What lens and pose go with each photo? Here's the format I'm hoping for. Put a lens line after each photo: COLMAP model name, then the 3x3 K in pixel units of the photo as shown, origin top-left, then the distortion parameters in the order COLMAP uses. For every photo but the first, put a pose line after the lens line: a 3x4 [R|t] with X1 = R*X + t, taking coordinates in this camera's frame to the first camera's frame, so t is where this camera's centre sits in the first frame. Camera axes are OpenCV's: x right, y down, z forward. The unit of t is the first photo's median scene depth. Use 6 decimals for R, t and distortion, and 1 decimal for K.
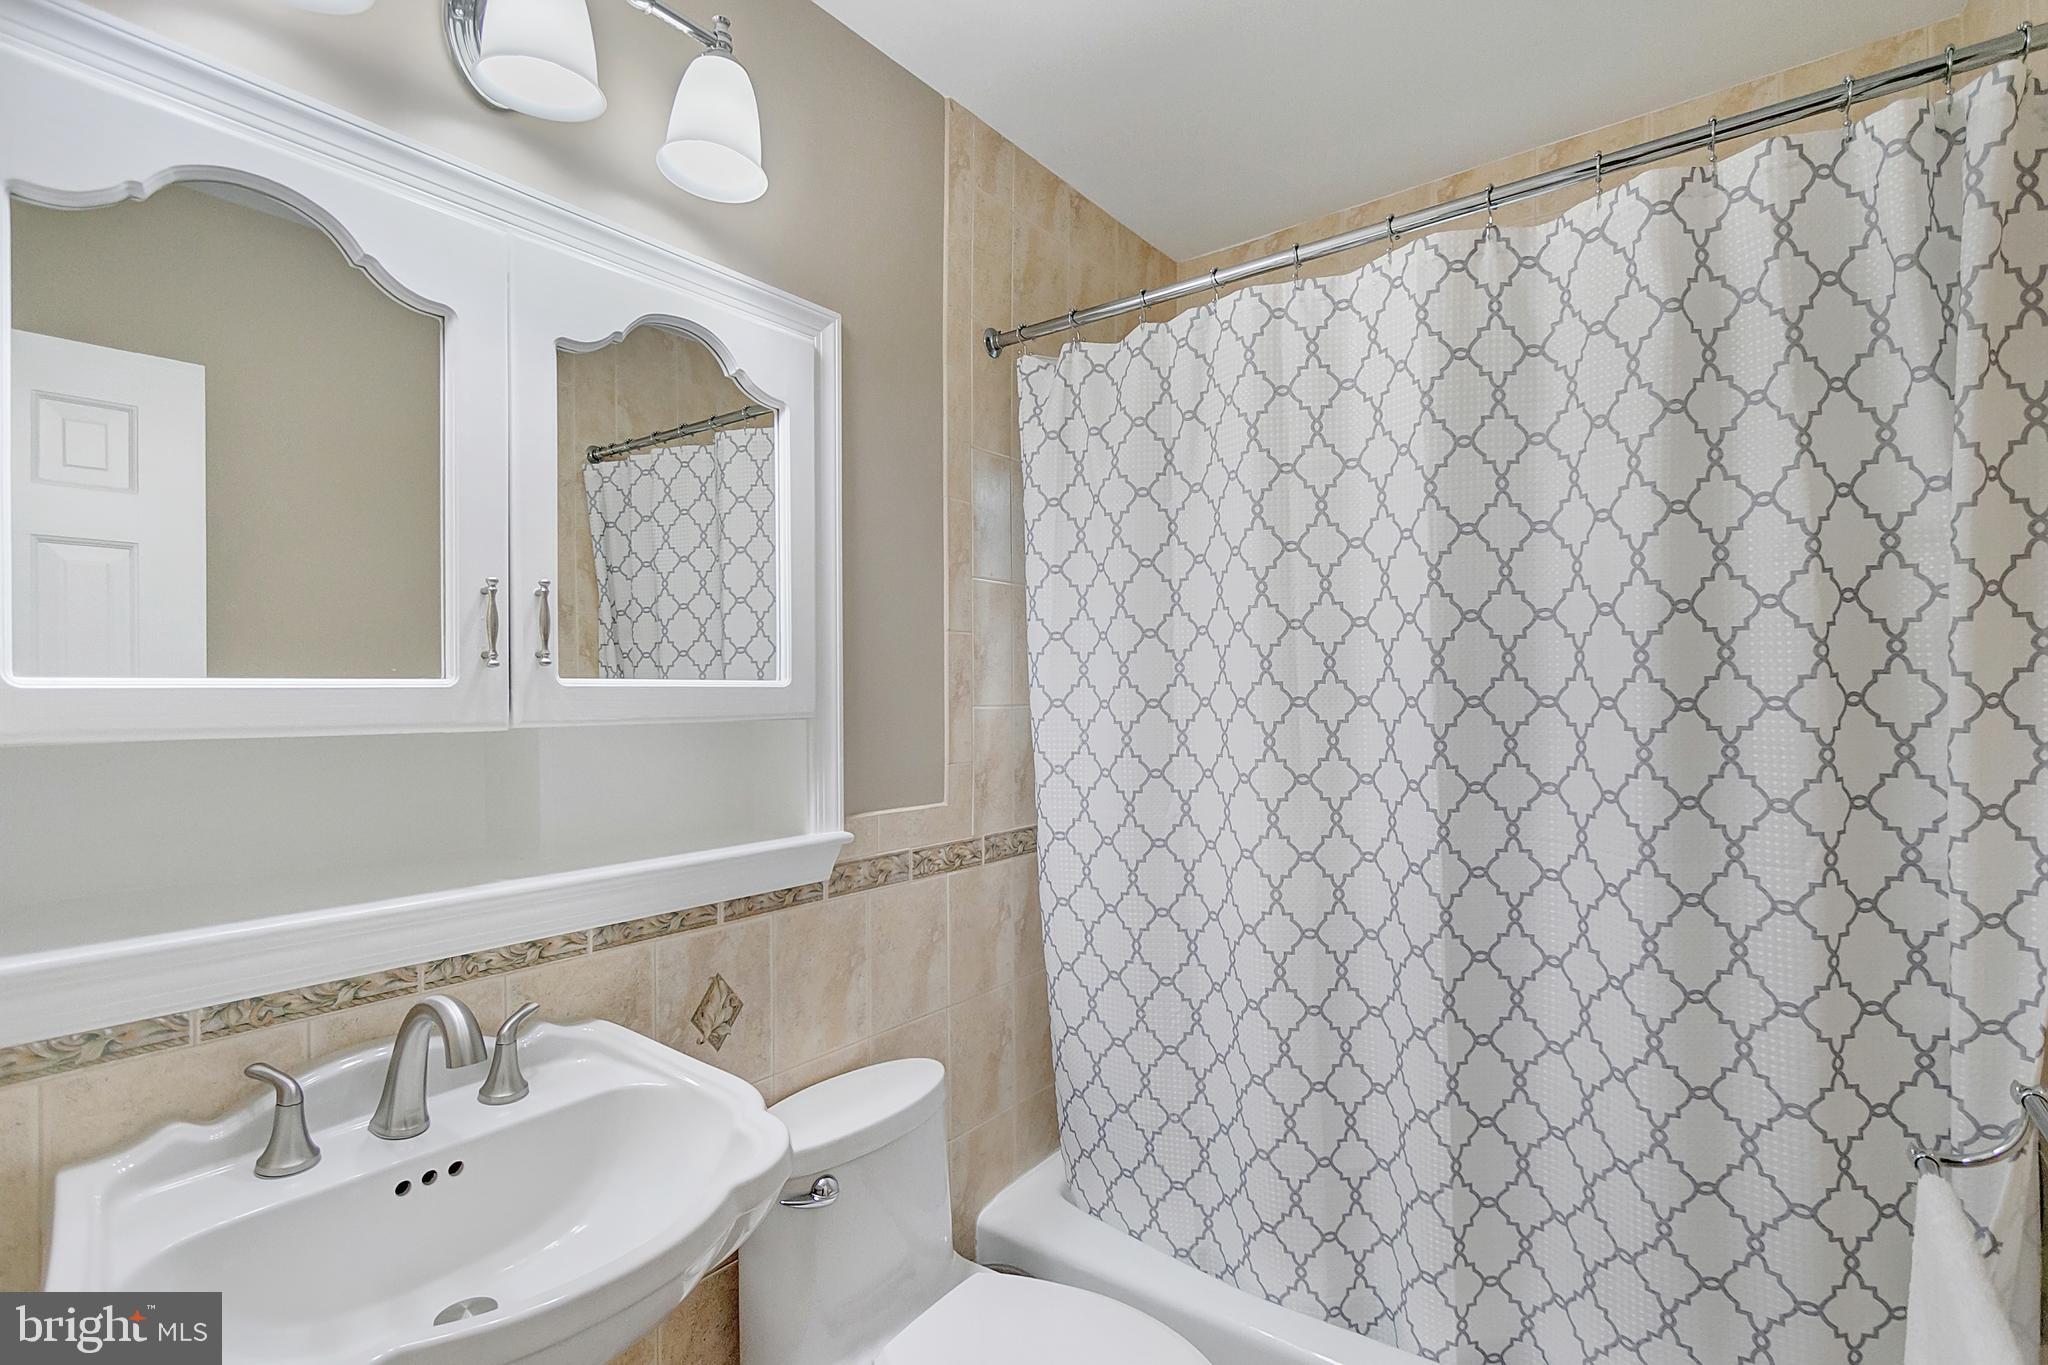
lens RADIAL K [[967.3, 0, 1027.0], [0, 967.3, 688.1], [0, 0, 1]] dist [0.005456, -0.006464]
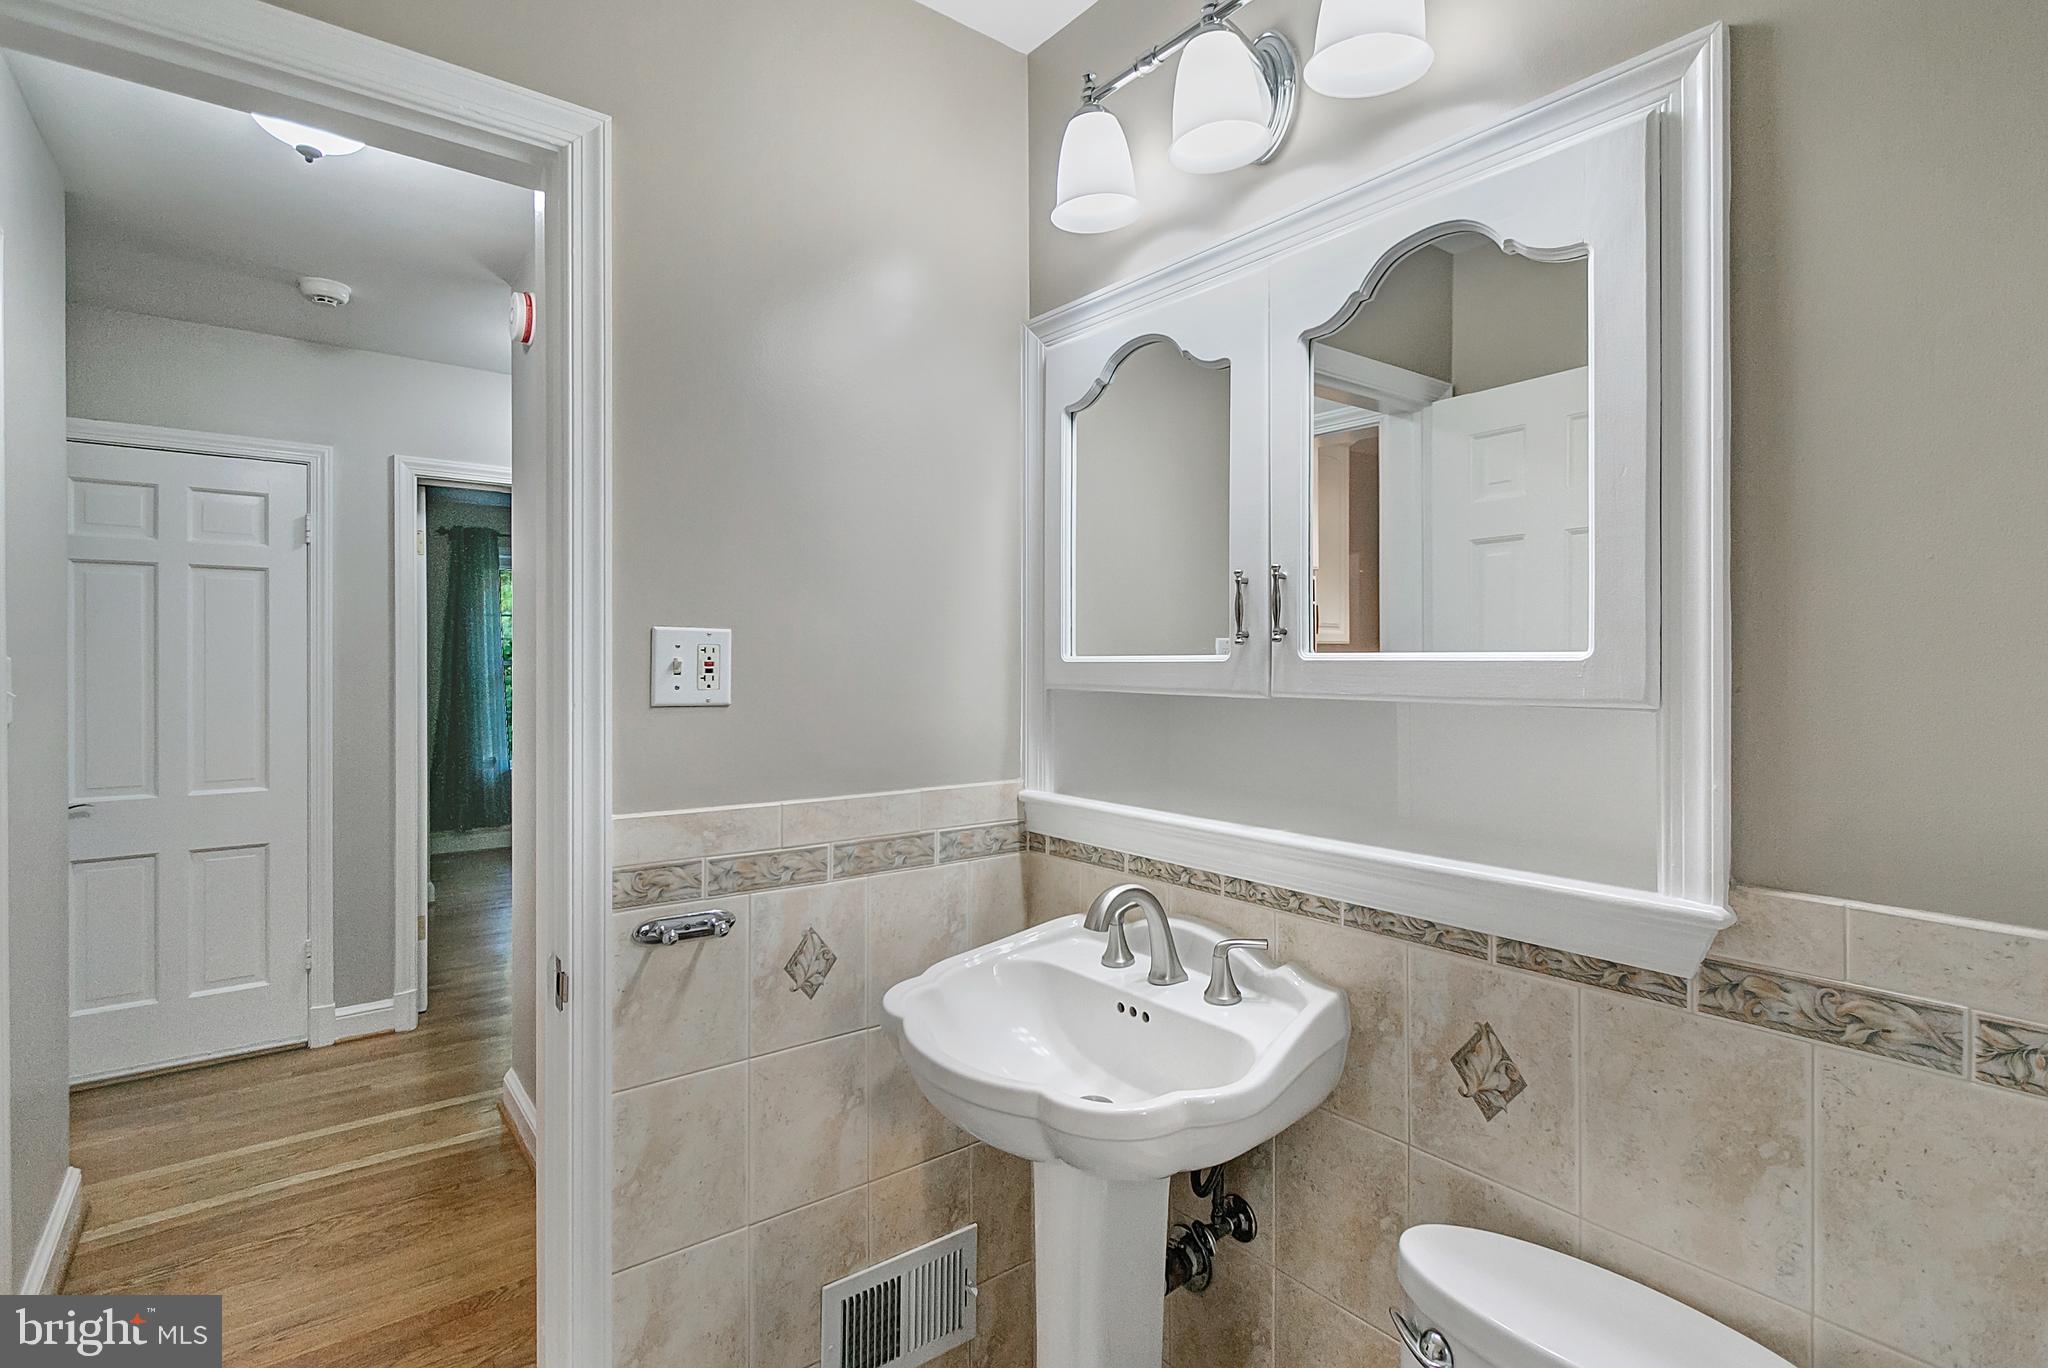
lens RADIAL K [[967.3, 0, 1027.7], [0, 967.3, 669.5], [0, 0, 1]] dist [0.005456, -0.006464]
pose [[-0.249892, 0.014572, -0.968164, 0.535807], [0.007349, 0.999886, 0.013152, -0.007141], [0.968246, -0.003828, -0.249971, 0.835434]]
